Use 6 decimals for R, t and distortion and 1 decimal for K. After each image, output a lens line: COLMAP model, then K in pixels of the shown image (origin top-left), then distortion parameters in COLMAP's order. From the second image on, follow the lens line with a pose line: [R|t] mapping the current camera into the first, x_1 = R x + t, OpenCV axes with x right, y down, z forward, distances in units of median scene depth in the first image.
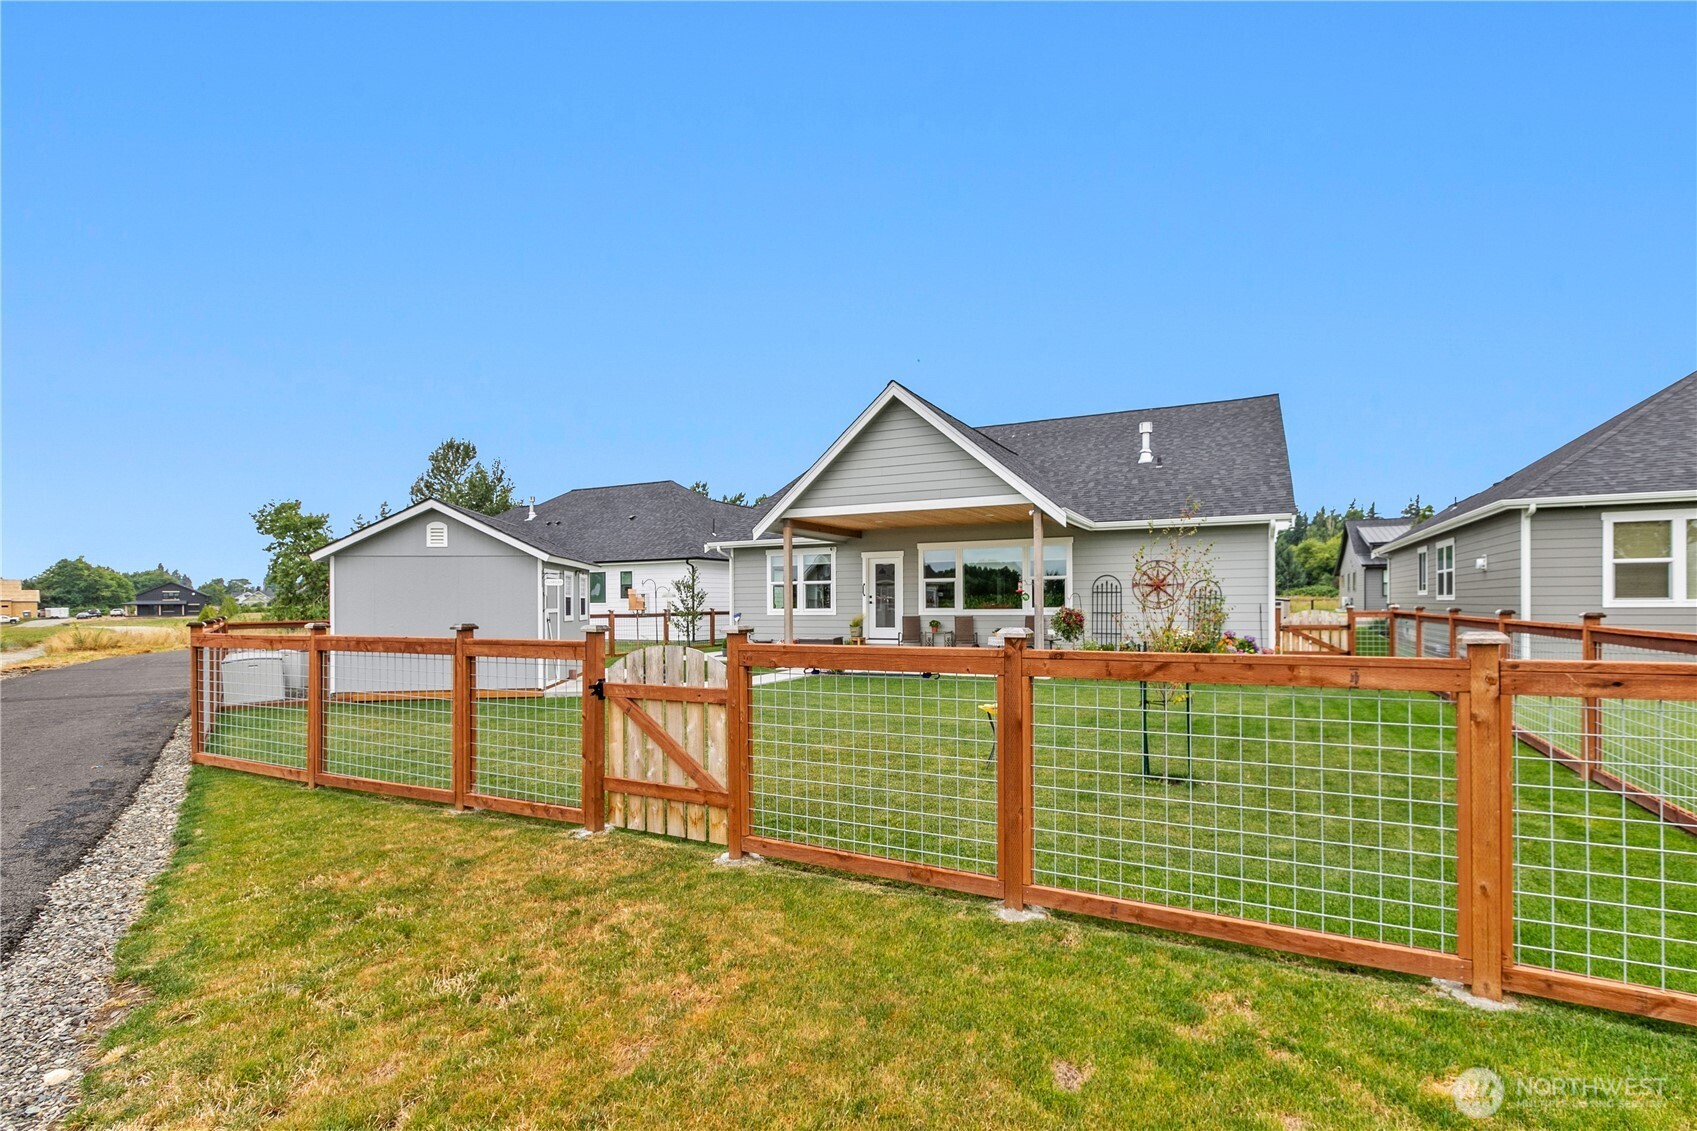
lens RADIAL K [[789.8, 0, 855.5], [0, 789.8, 602.2], [0, 0, 1]] dist [-0.024720, -0.000295]
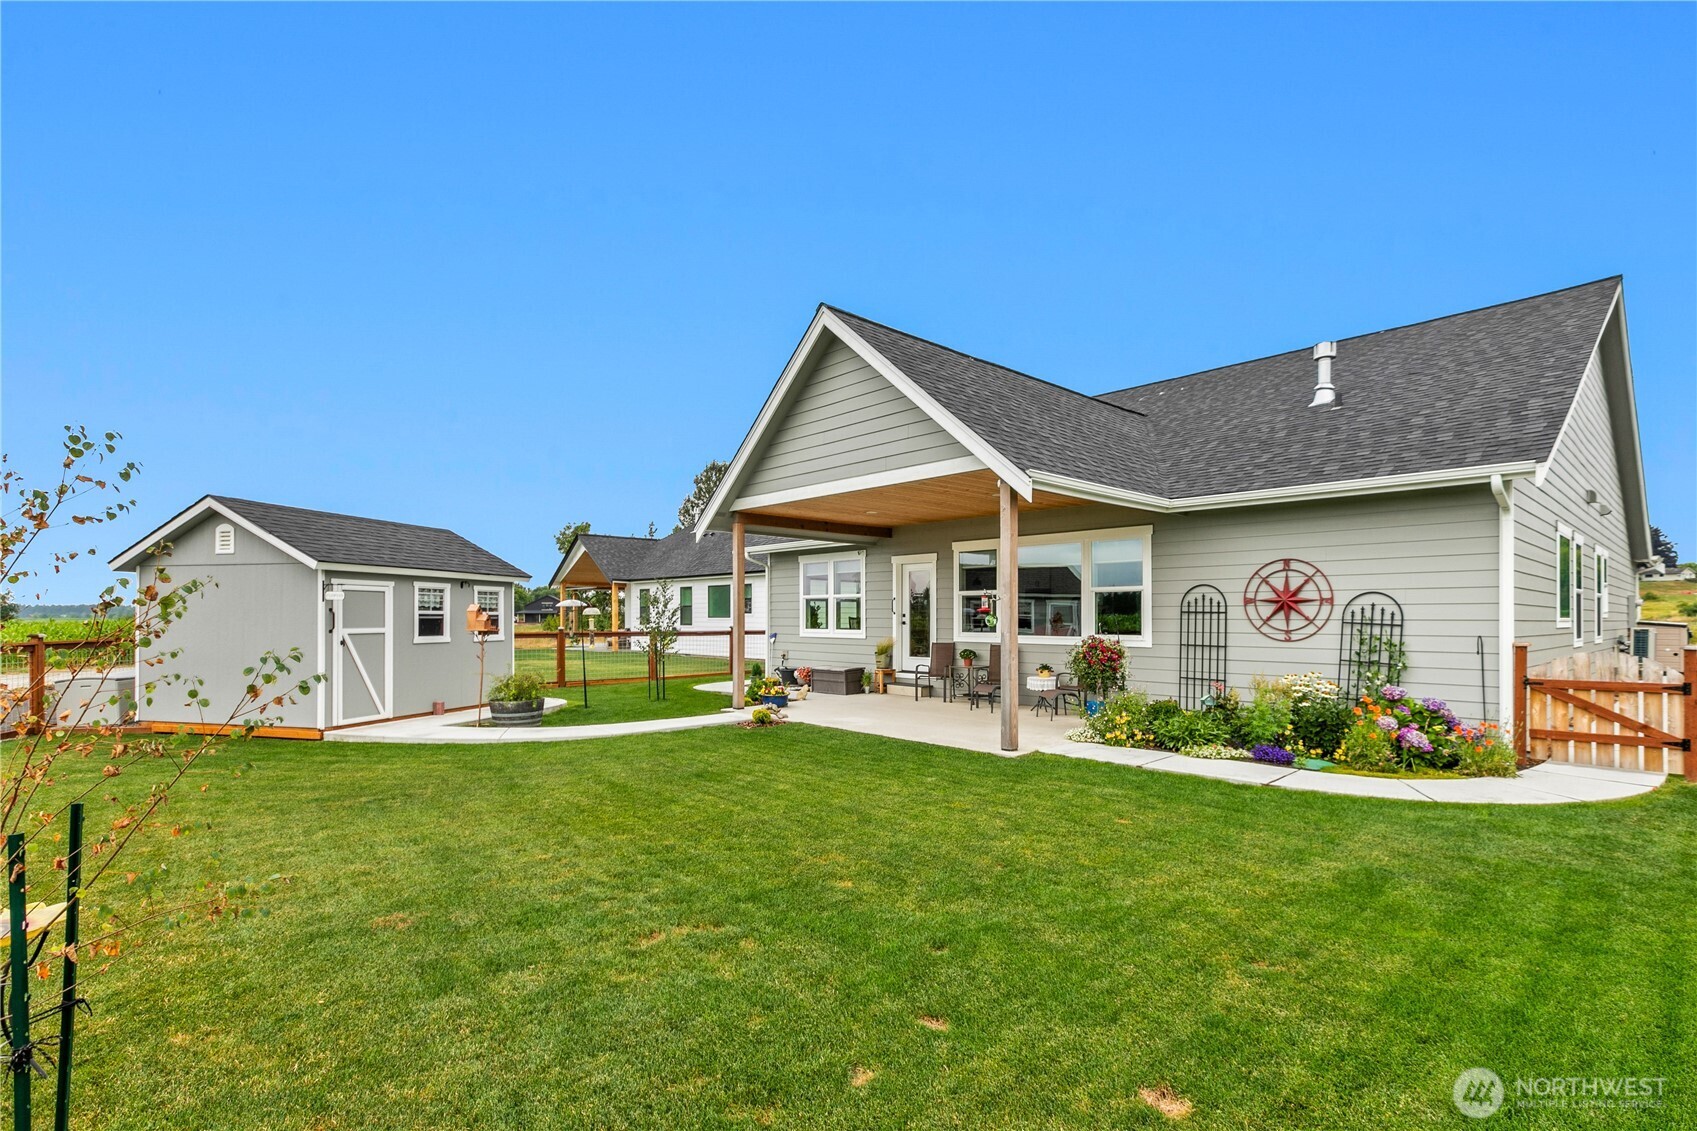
lens RADIAL K [[754.4, 0, 937.2], [0, 754.4, 612.7], [0, 0, 1]] dist [-0.000660, -0.000063]
pose [[0.935418, 0.008554, -0.353440, 0.330913], [-0.009775, 0.999951, -0.001669, -0.009255], [0.353408, 0.005016, 0.935456, 0.367810]]
